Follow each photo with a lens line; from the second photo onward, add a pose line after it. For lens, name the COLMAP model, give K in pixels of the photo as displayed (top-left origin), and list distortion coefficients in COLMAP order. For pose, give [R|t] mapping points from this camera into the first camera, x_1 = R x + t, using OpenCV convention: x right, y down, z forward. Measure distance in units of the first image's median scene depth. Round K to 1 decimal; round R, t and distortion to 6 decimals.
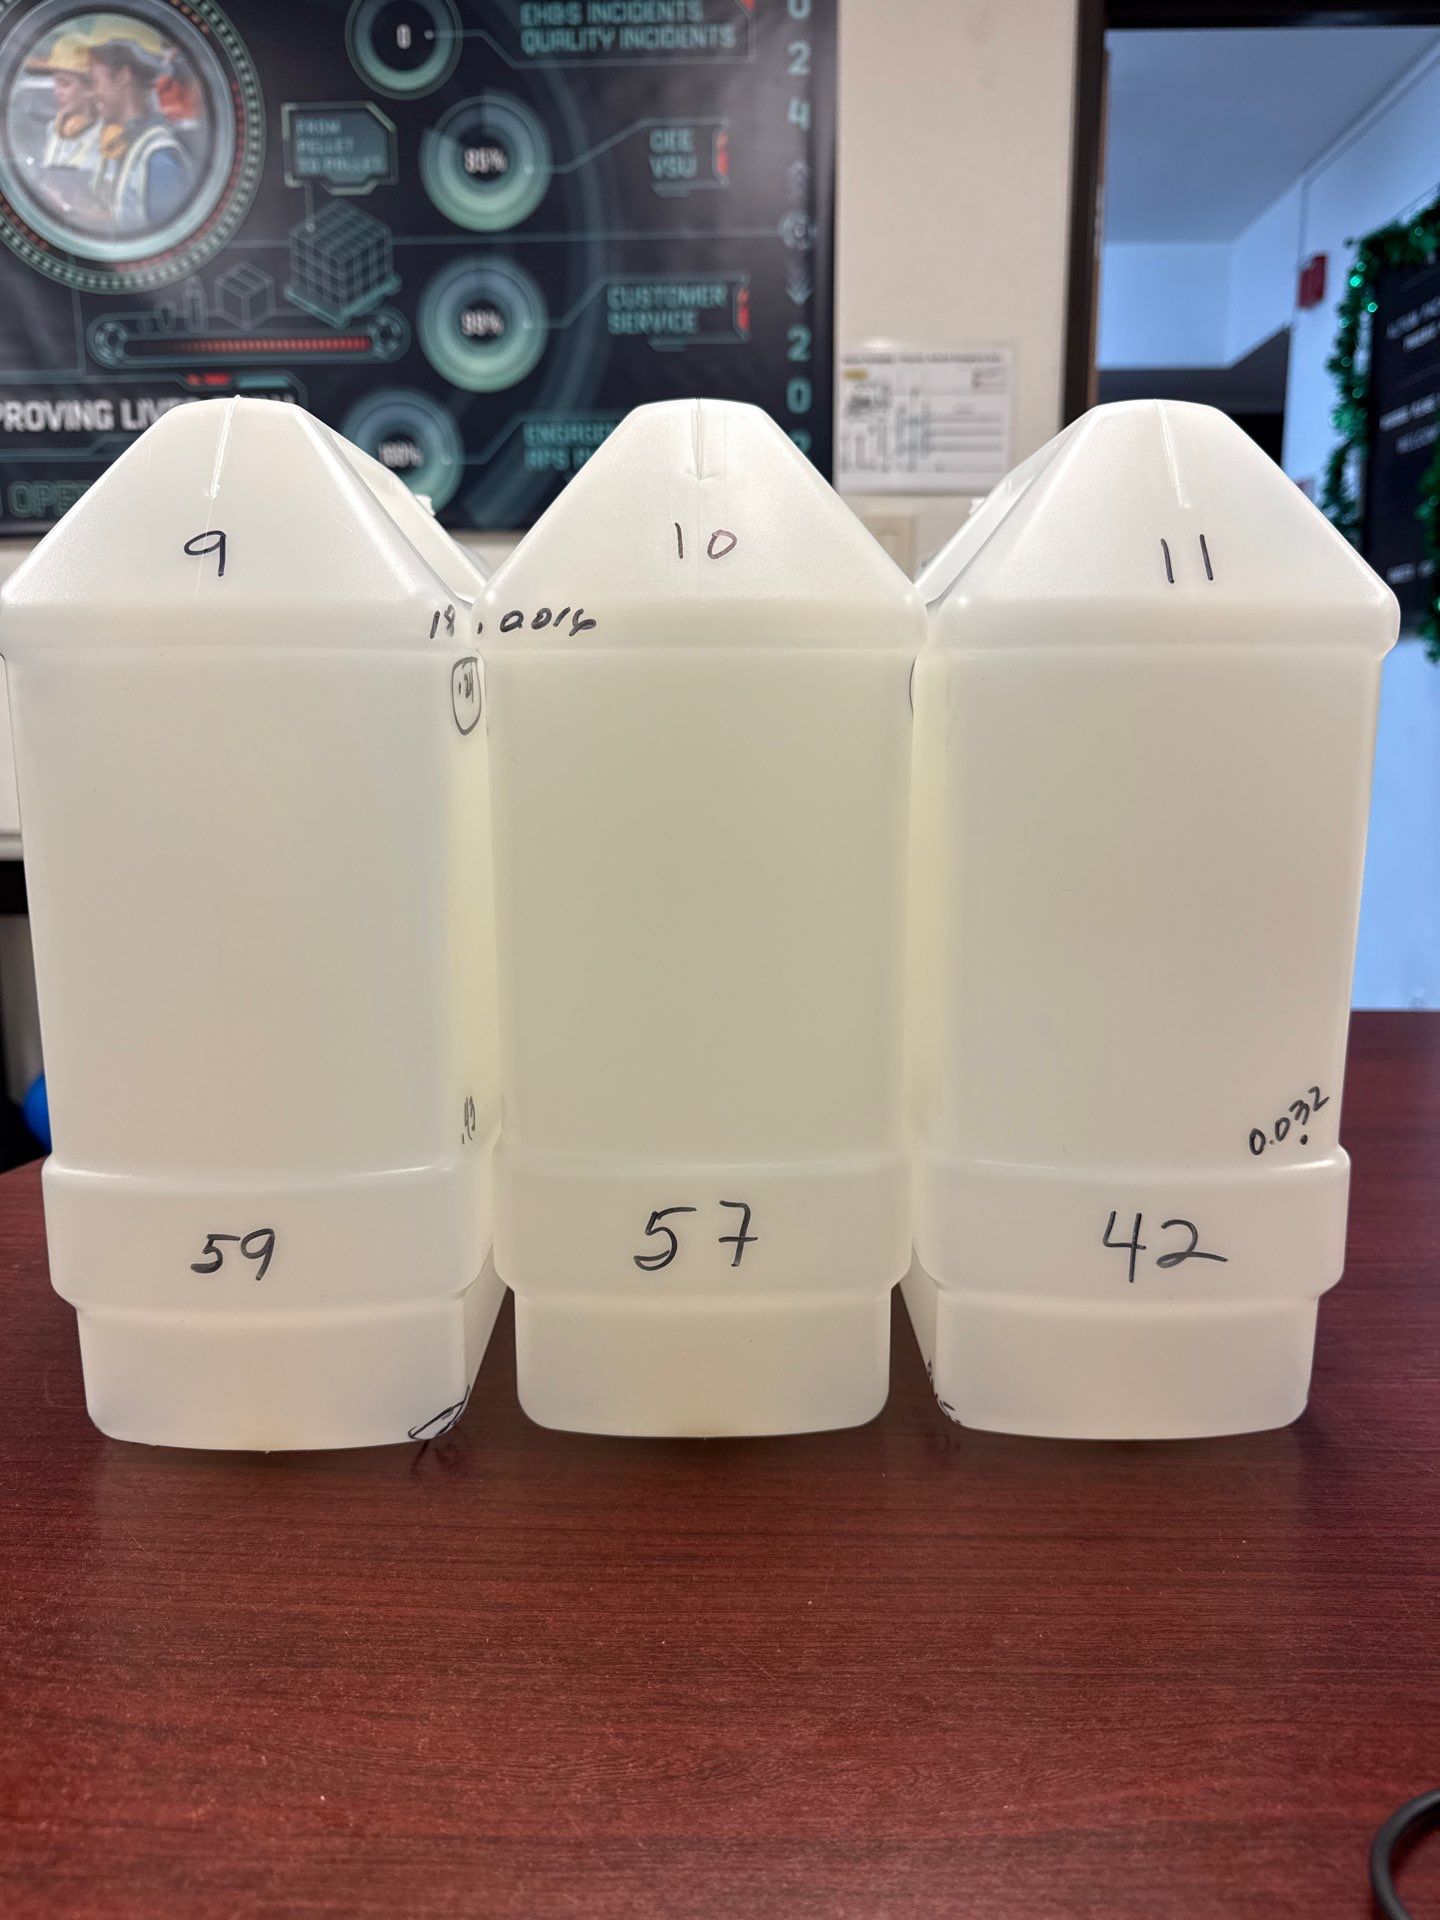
lens RADIAL K [[1403.6, 0, 720.0], [0, 1403.6, 960.0], [0, 0, 1]] dist [-0.027558, 0.013238]
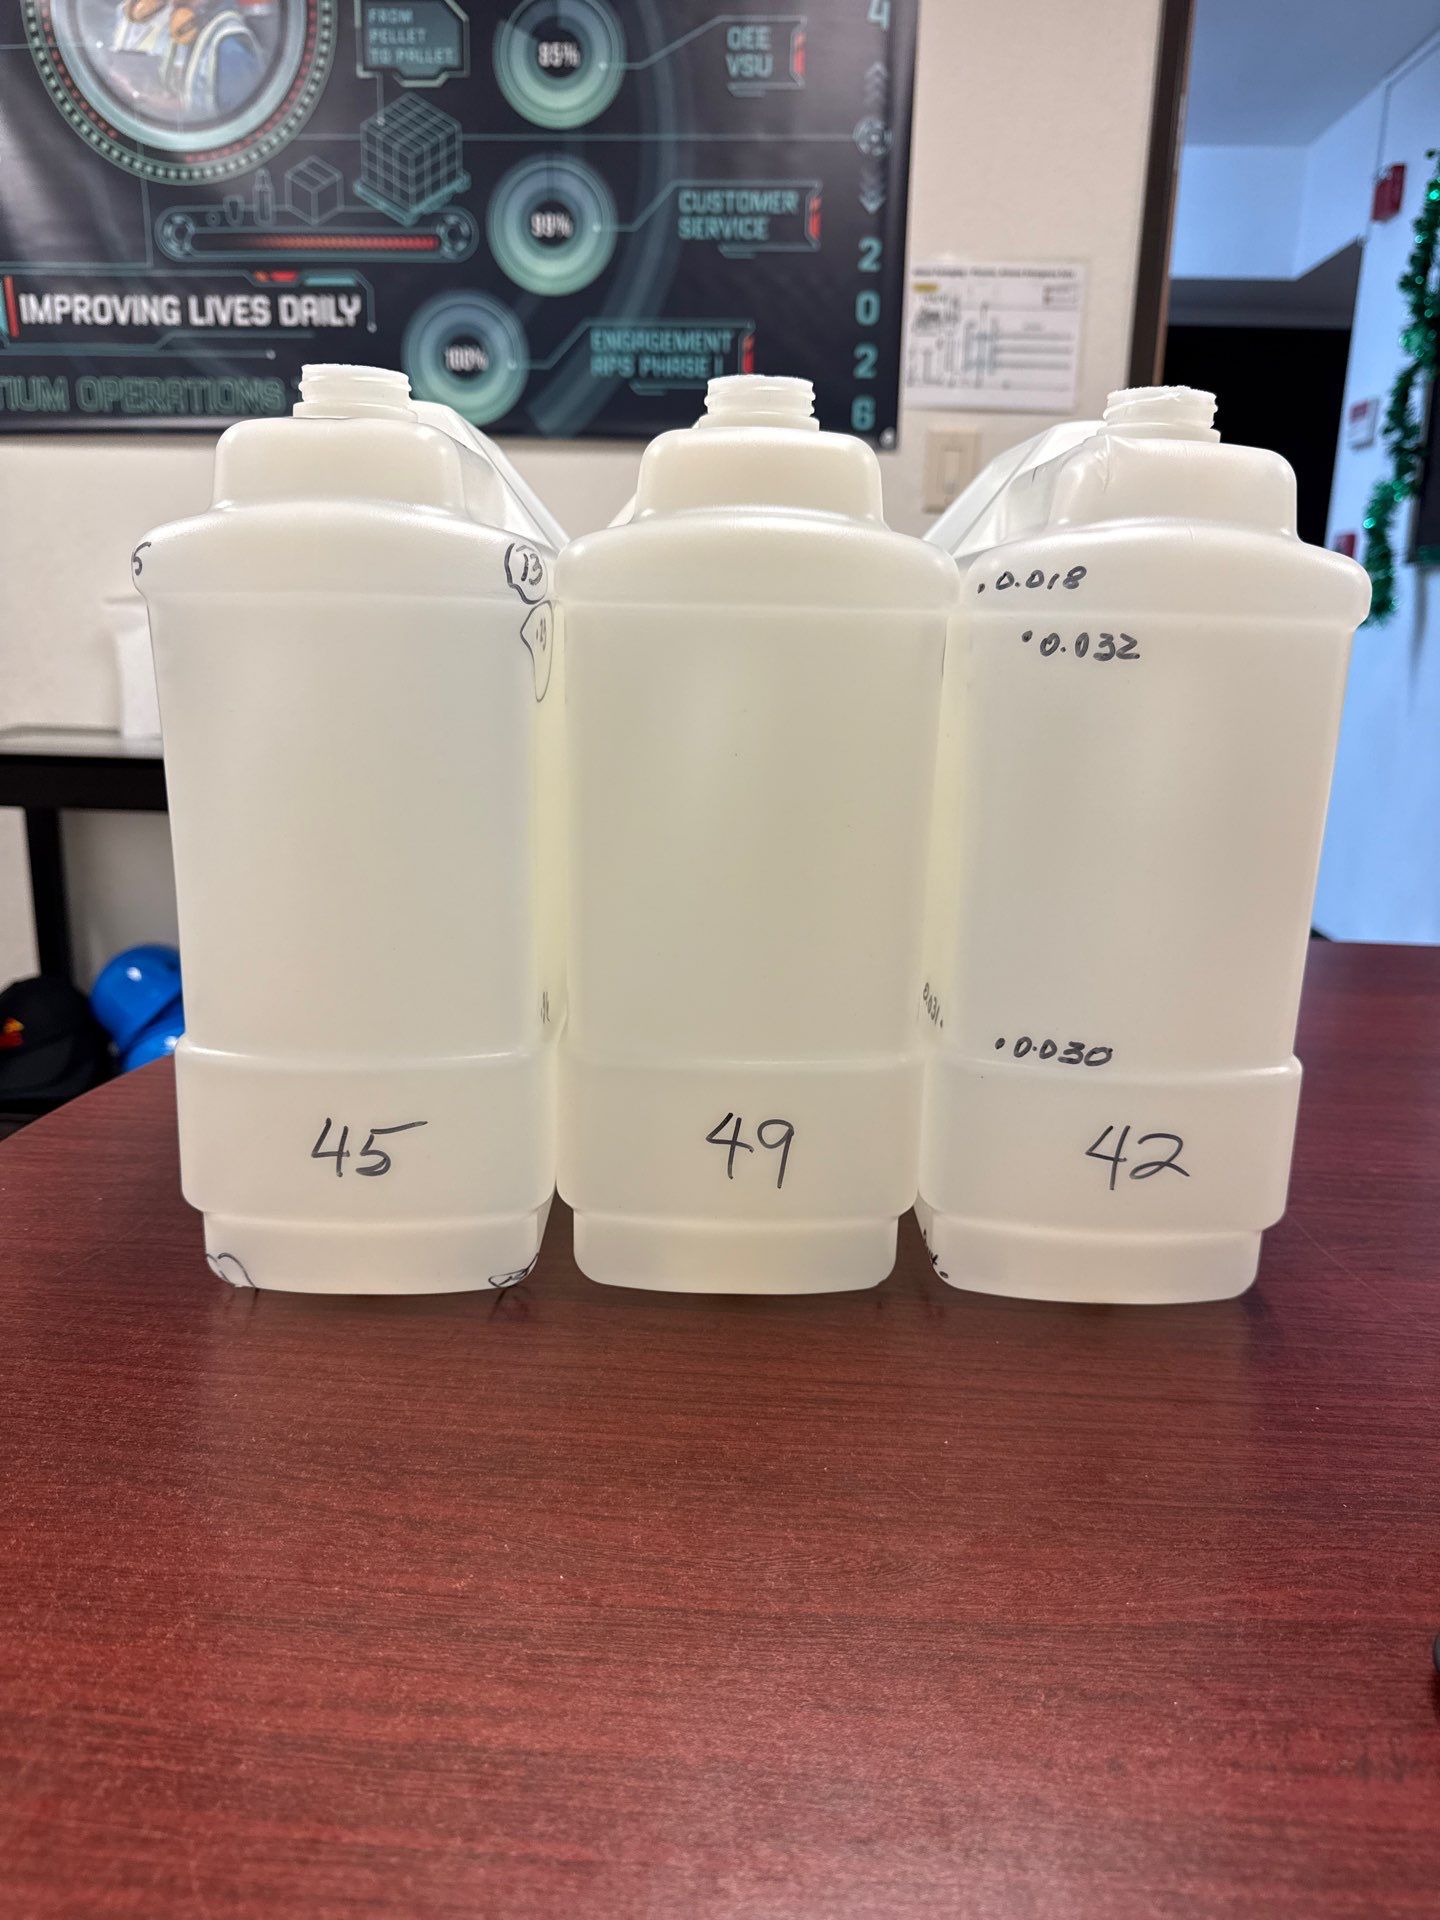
lens RADIAL K [[1400.3, 0, 712.0], [0, 1400.3, 970.1], [0, 0, 1]] dist [-0.017055, 0.001899]
pose [[0.999381, 0.031250, -0.016159, -0.023953], [-0.029995, 0.996898, 0.072766, -0.002666], [0.018383, -0.072236, 0.997218, -0.027267]]
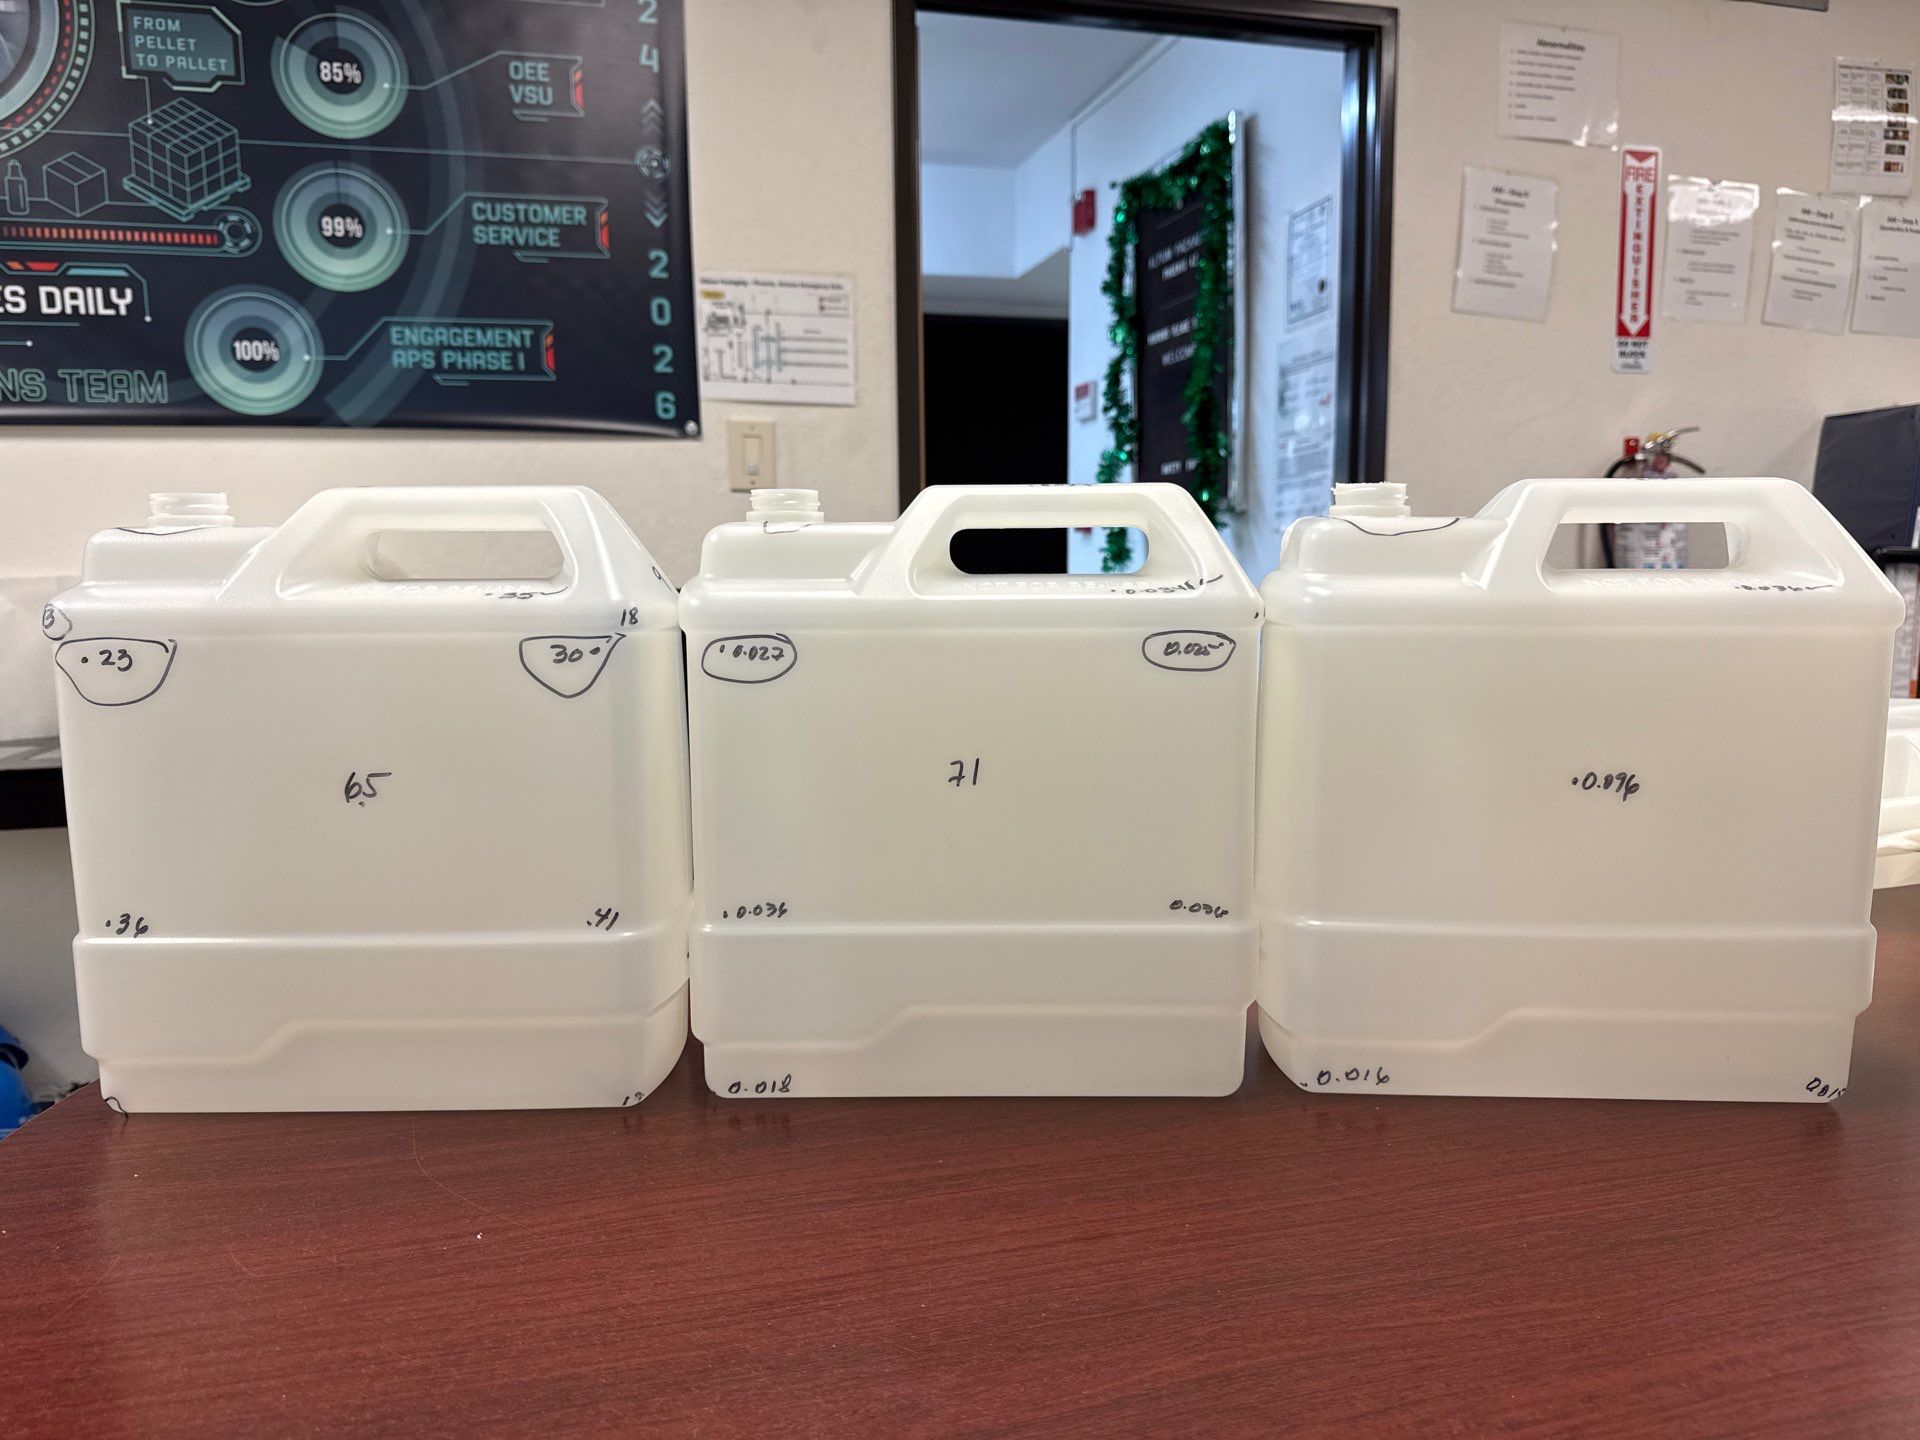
lens RADIAL K [[1396.7, 0, 955.1], [0, 1396.7, 729.3], [0, 0, 1]] dist [0.000445, -0.006943]
pose [[0.955394, -0.044987, 0.291889, -0.057445], [0.062018, 0.996854, -0.049354, -0.012106], [-0.288750, 0.065255, 0.955178, -0.083295]]
